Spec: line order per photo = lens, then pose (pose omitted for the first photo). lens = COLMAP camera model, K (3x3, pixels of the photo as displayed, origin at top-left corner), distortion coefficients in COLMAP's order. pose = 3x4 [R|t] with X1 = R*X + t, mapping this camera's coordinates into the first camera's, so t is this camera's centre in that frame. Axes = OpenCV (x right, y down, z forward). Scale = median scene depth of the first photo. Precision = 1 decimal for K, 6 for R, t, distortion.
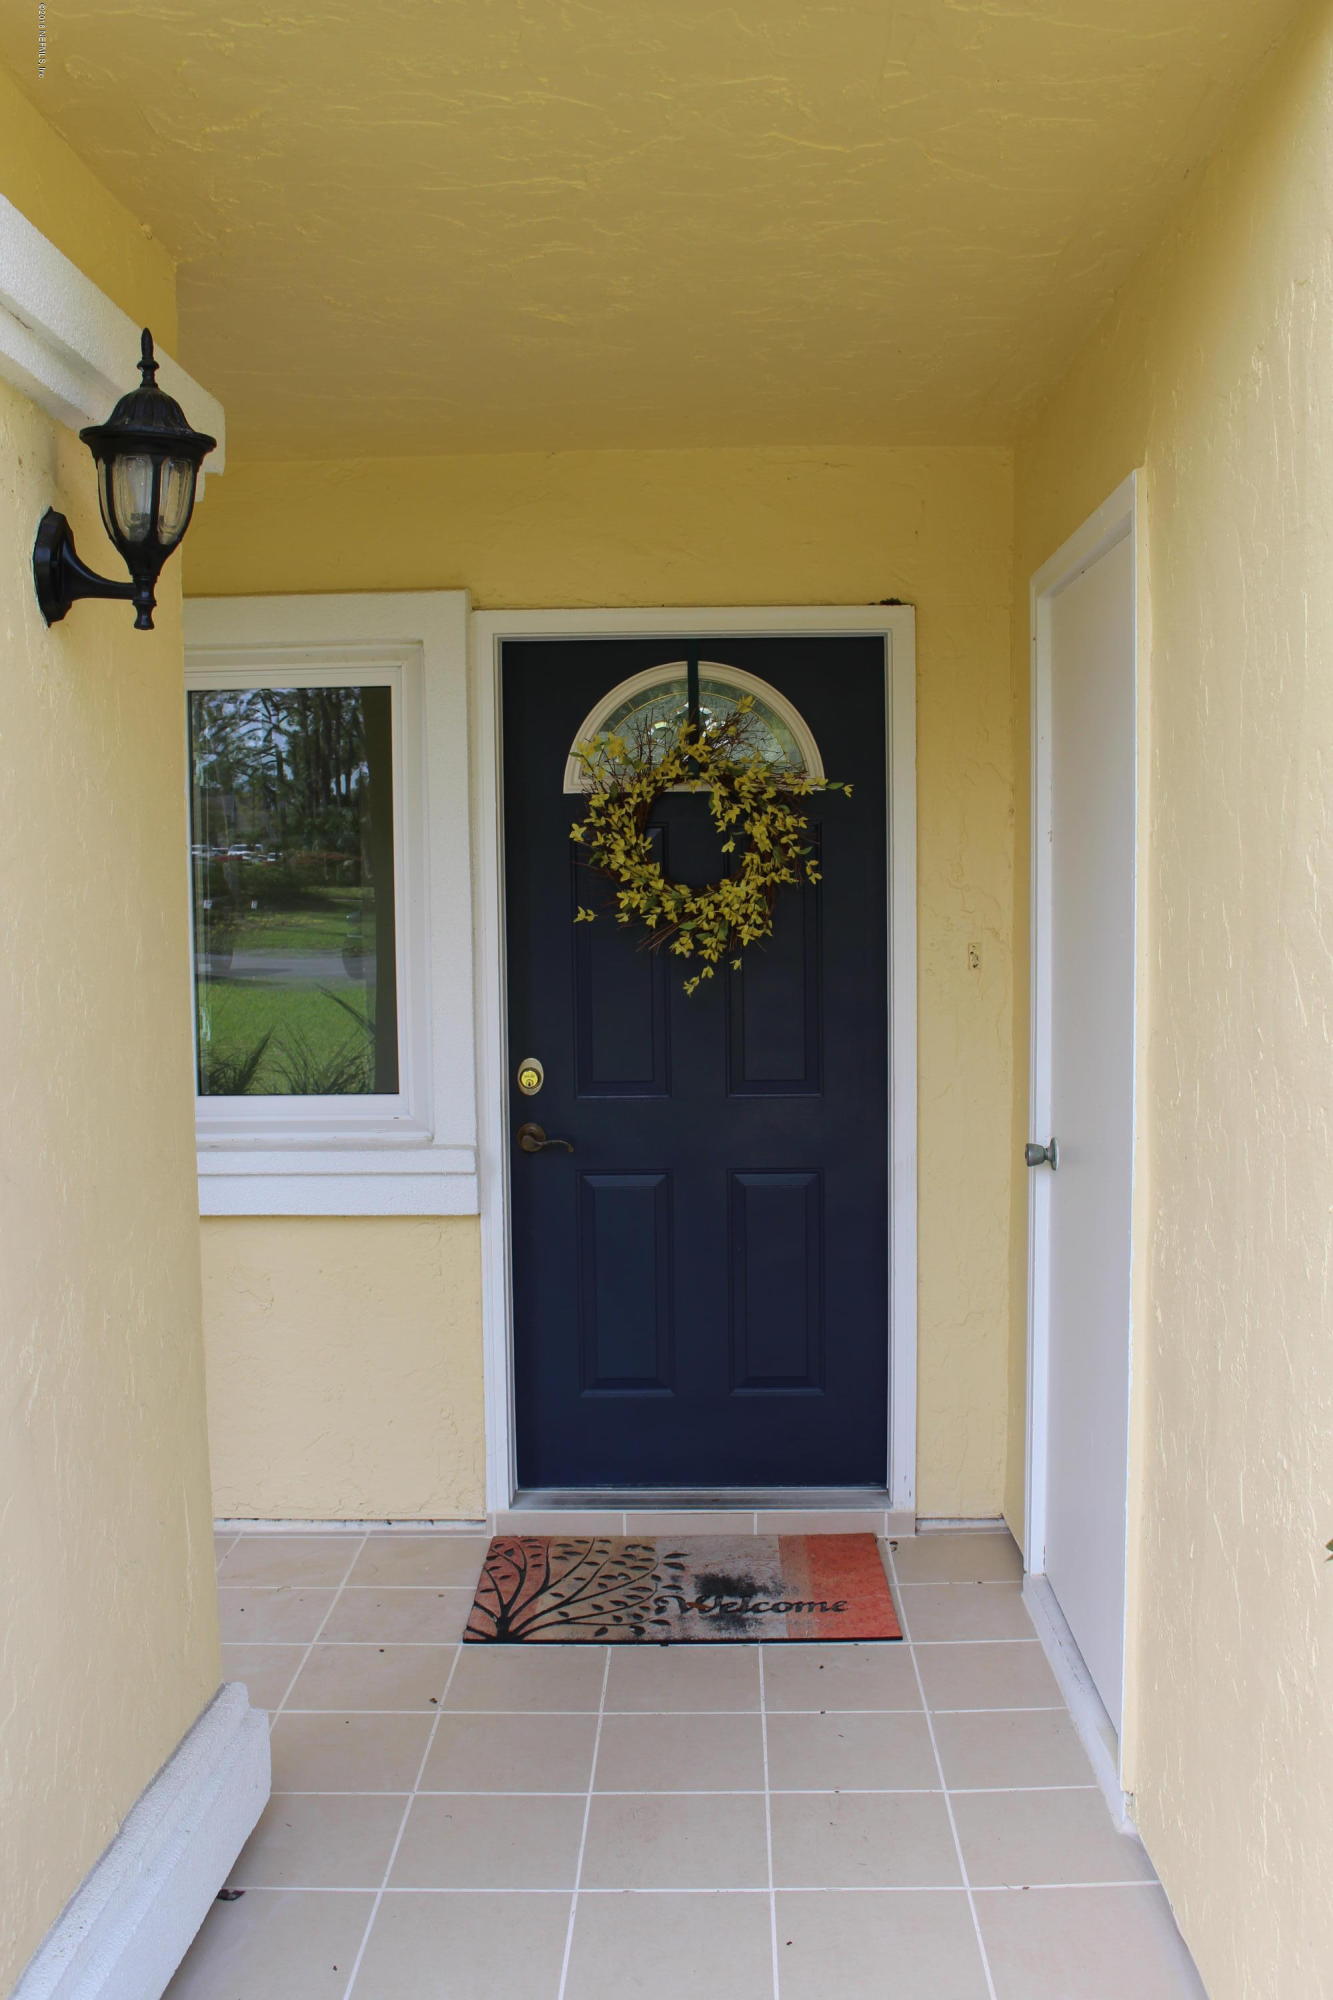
lens RADIAL K [[1811.2, 0, 717.0], [0, 1811.2, 974.2], [0, 0, 1]] dist [-0.110404, 0.000000]
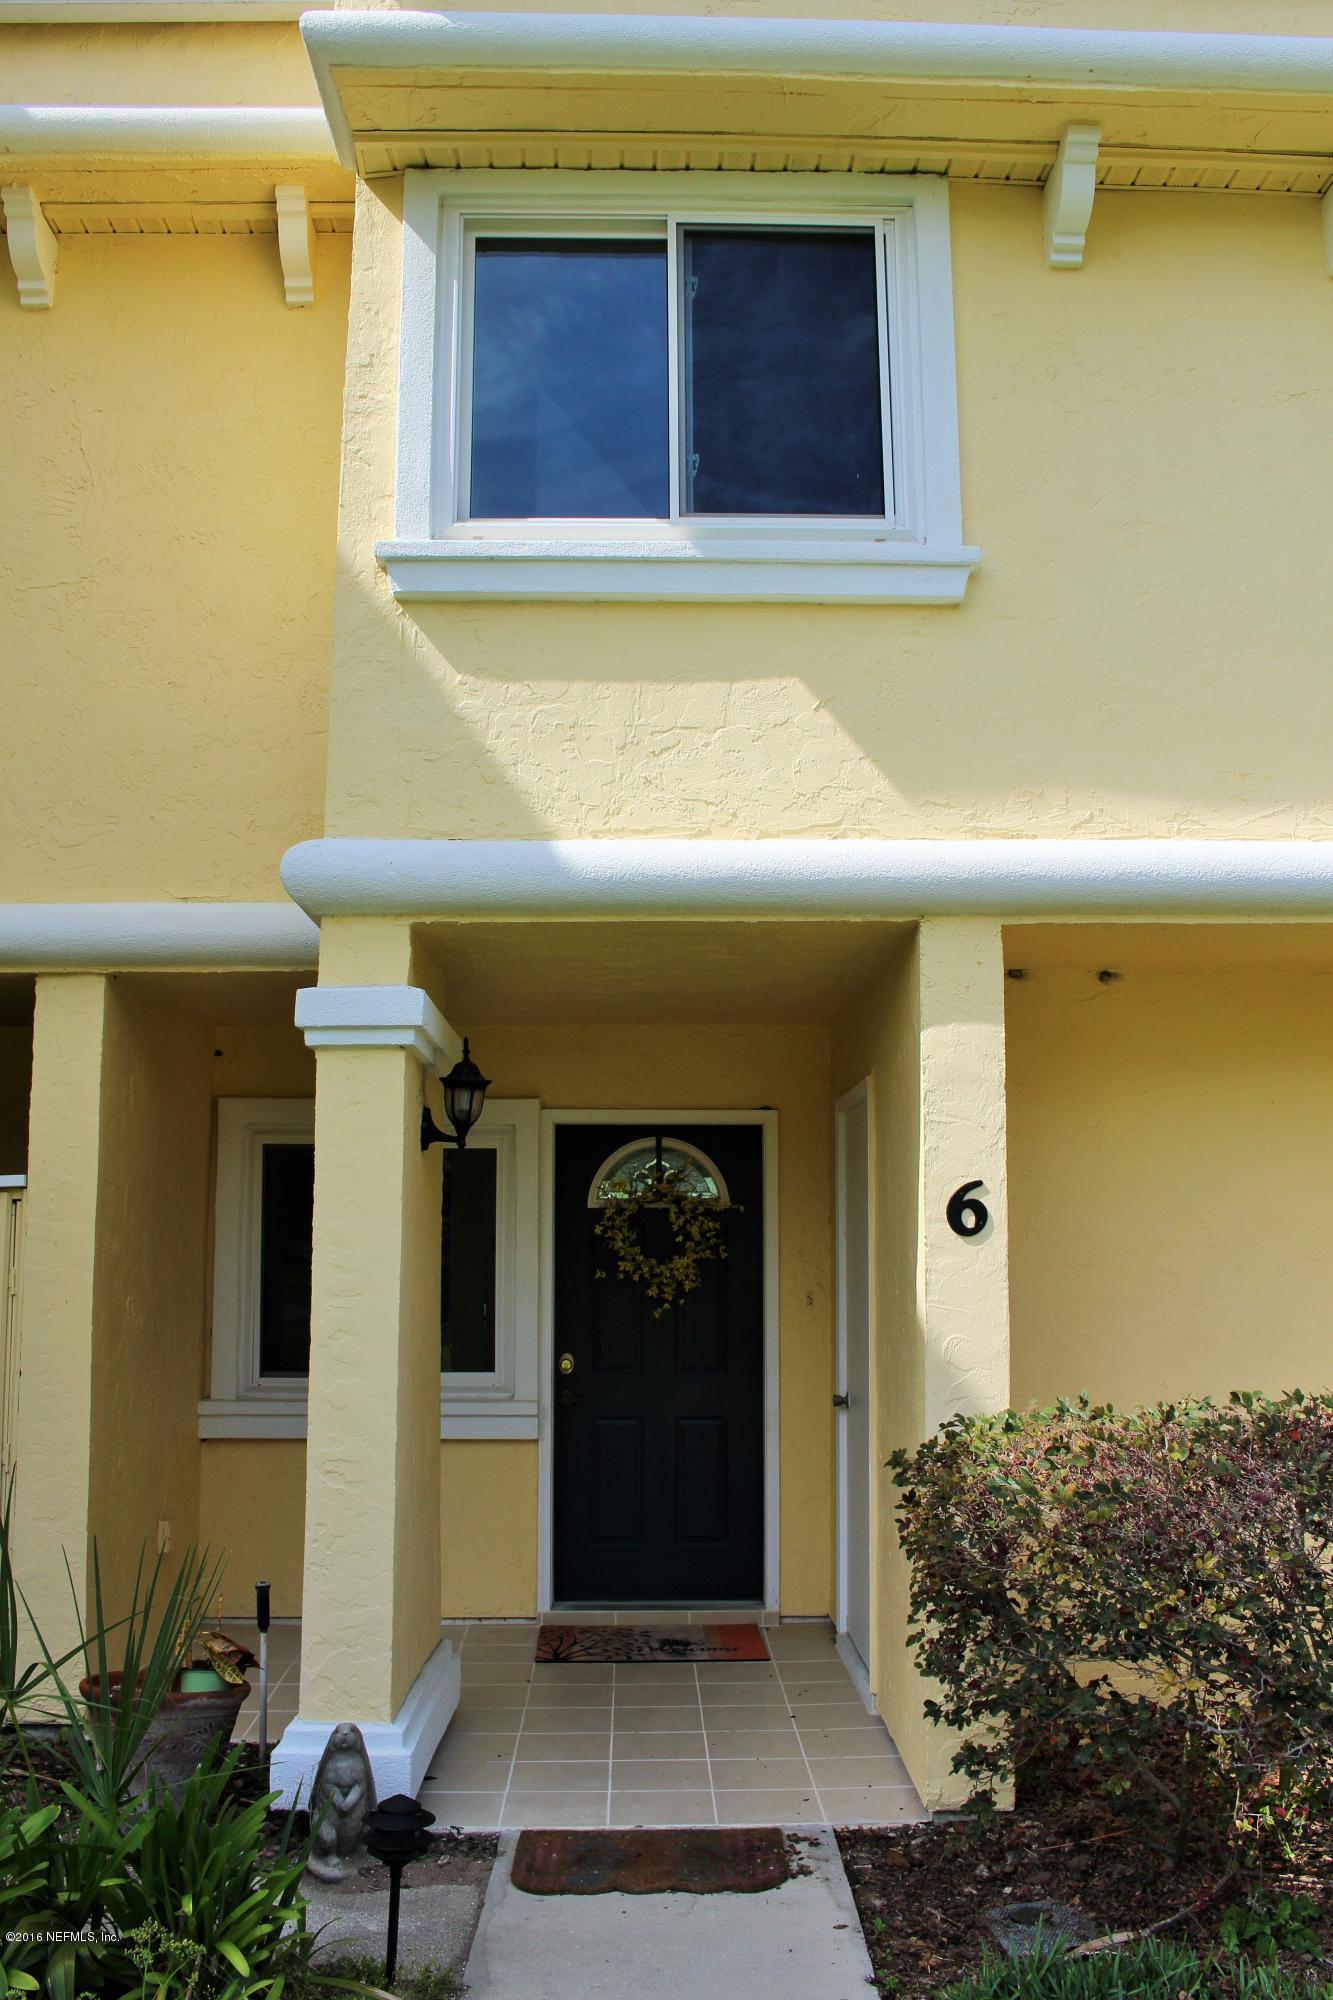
lens RADIAL K [[1757.0, 0, 674.4], [0, 1757.0, 1003.2], [0, 0, 1]] dist [-0.105623, 0.025348]
pose [[0.999506, 0.014358, 0.027946, -0.051225], [-0.008807, 0.981852, -0.189445, 0.034144], [-0.030158, 0.189105, 0.981494, -0.817870]]
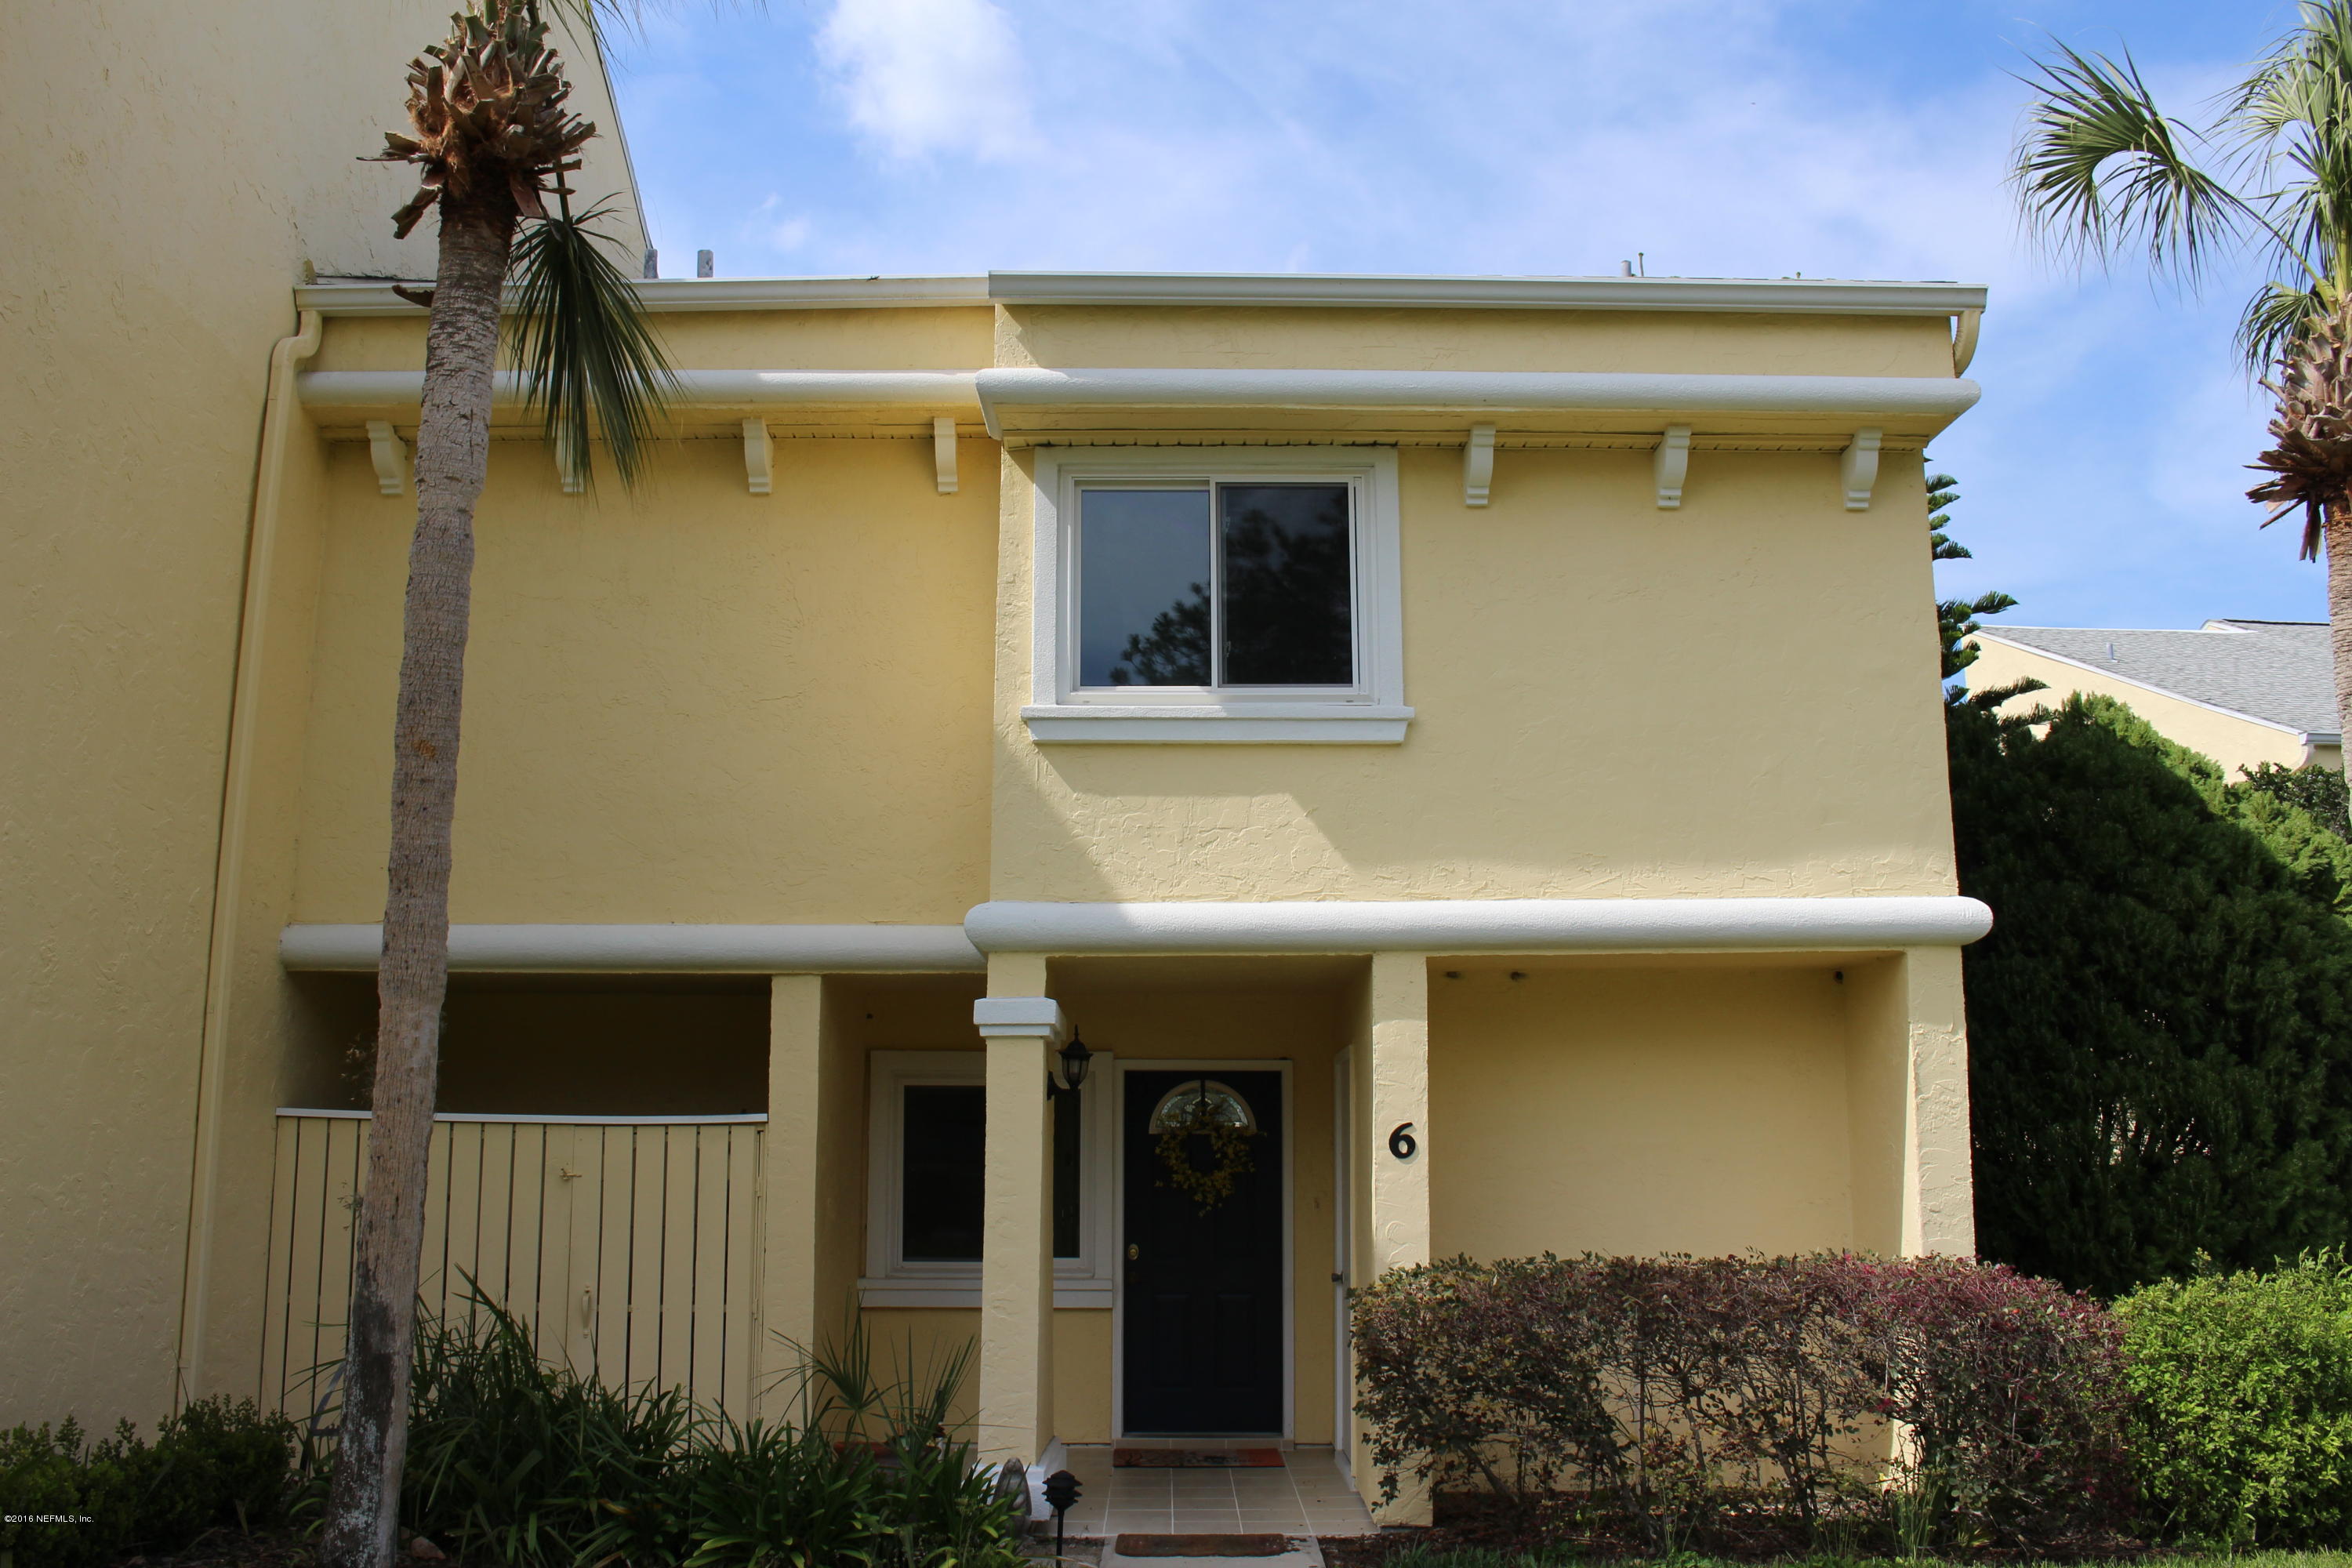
lens RADIAL K [[2129.9, 0, 1169.1], [0, 2129.9, 770.3], [0, 0, 1]] dist [-0.110404, 0.000000]
pose [[0.999878, 0.014080, 0.006756, -0.086720], [-0.012139, 0.972867, -0.231046, 0.086405], [-0.009826, 0.230936, 0.972919, -1.940482]]
